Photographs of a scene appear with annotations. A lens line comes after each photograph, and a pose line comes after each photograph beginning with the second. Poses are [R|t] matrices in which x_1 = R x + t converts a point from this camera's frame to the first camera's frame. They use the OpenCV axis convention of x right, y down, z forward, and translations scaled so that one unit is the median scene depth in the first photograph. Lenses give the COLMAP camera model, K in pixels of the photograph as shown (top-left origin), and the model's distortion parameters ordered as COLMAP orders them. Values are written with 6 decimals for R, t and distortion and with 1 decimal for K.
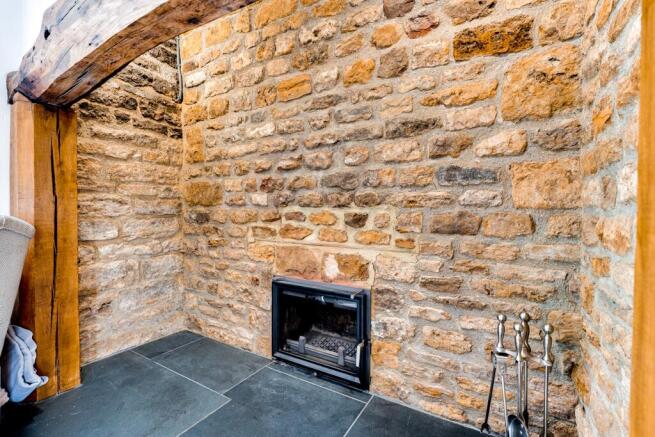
lens RADIAL K [[269.9, 0, 326.3], [0, 269.9, 216.5], [0, 0, 1]] dist [-0.010876, 0.000472]
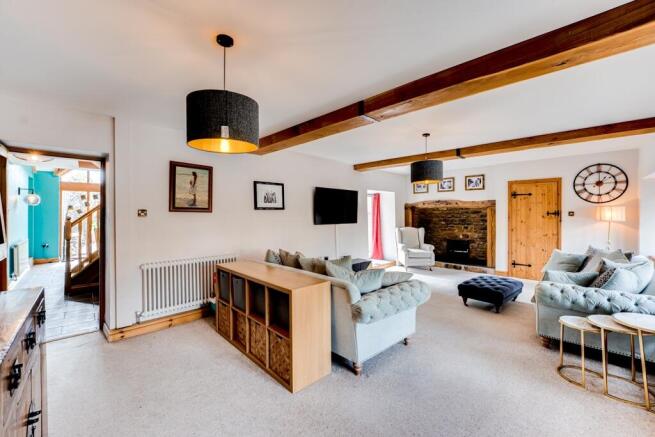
lens RADIAL K [[269.9, 0, 322.6], [0, 269.9, 215.2], [0, 0, 1]] dist [-0.010876, 0.000472]
pose [[0.951976, -0.008960, -0.306041, -0.973052], [0.002824, 0.999786, -0.020488, -0.129911], [0.306159, 0.018640, 0.951798, -5.019395]]
